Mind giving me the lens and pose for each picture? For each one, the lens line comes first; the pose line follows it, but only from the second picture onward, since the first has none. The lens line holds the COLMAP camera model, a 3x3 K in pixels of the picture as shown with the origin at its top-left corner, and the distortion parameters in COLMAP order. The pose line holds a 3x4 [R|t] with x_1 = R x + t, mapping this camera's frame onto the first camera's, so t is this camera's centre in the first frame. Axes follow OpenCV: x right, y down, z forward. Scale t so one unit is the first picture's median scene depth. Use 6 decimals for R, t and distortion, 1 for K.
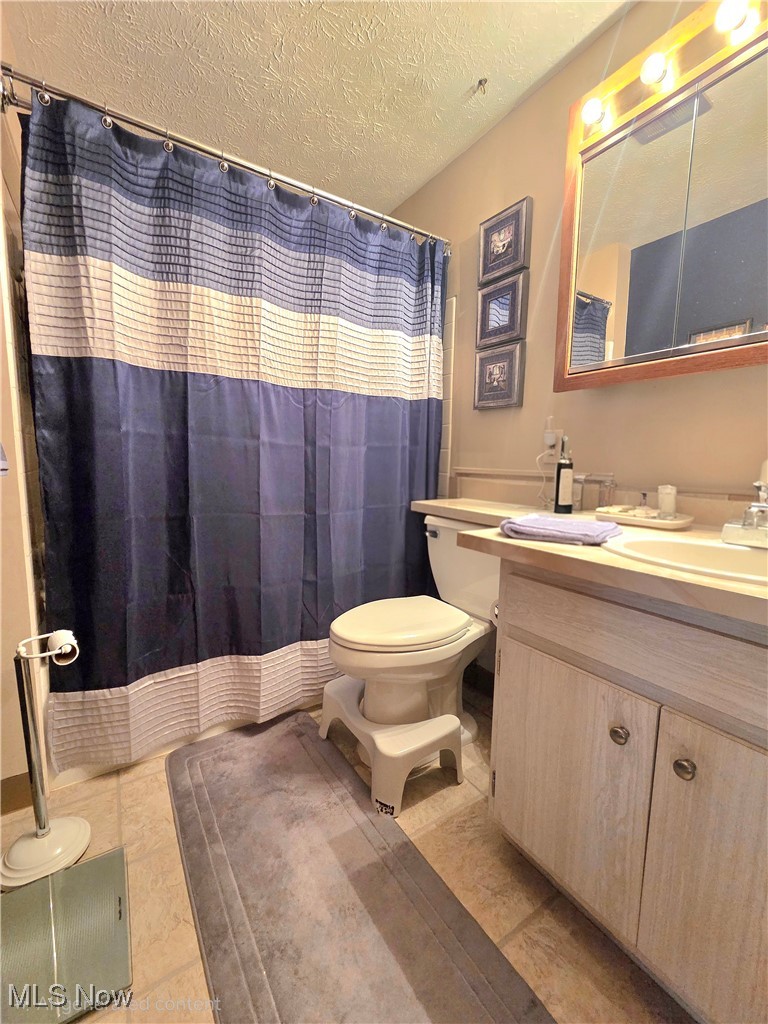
lens RADIAL K [[422.5, 0, 383.2], [0, 422.5, 510.8], [0, 0, 1]] dist [0.000309, -0.000532]
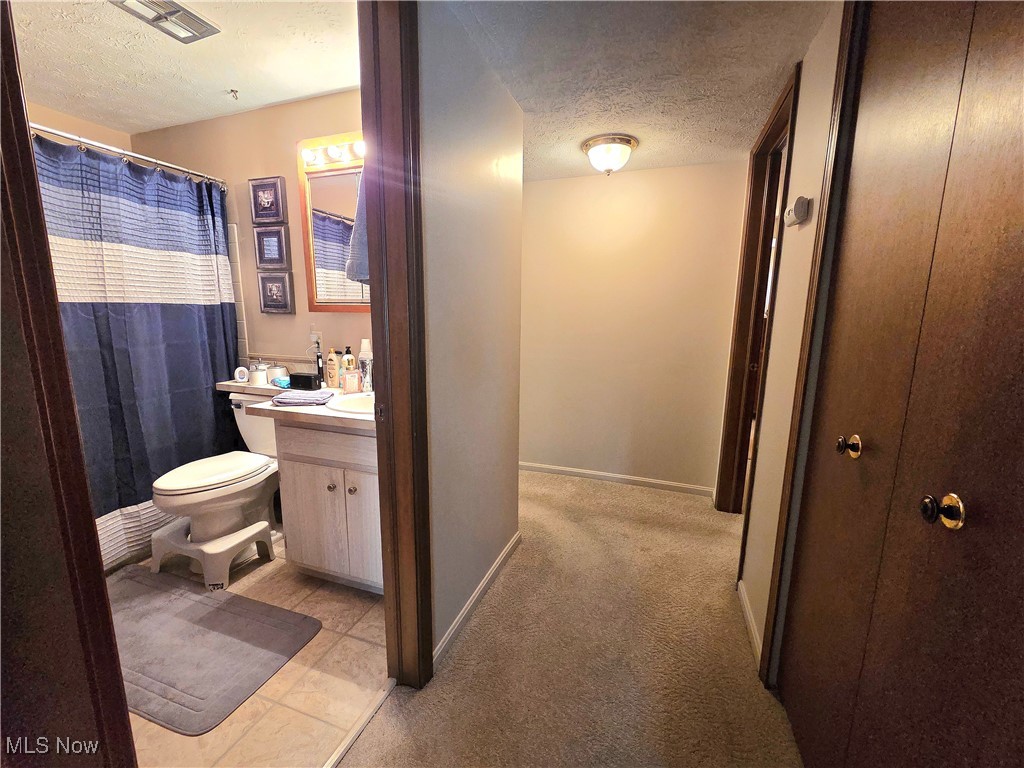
lens RADIAL K [[422.5, 0, 513.2], [0, 422.5, 383.2], [0, 0, 1]] dist [0.000309, -0.000532]
pose [[0.793506, -0.110221, 0.598498, 0.016690], [0.076170, 0.993716, 0.082017, -0.066403], [-0.603777, -0.019494, 0.796915, -0.659102]]
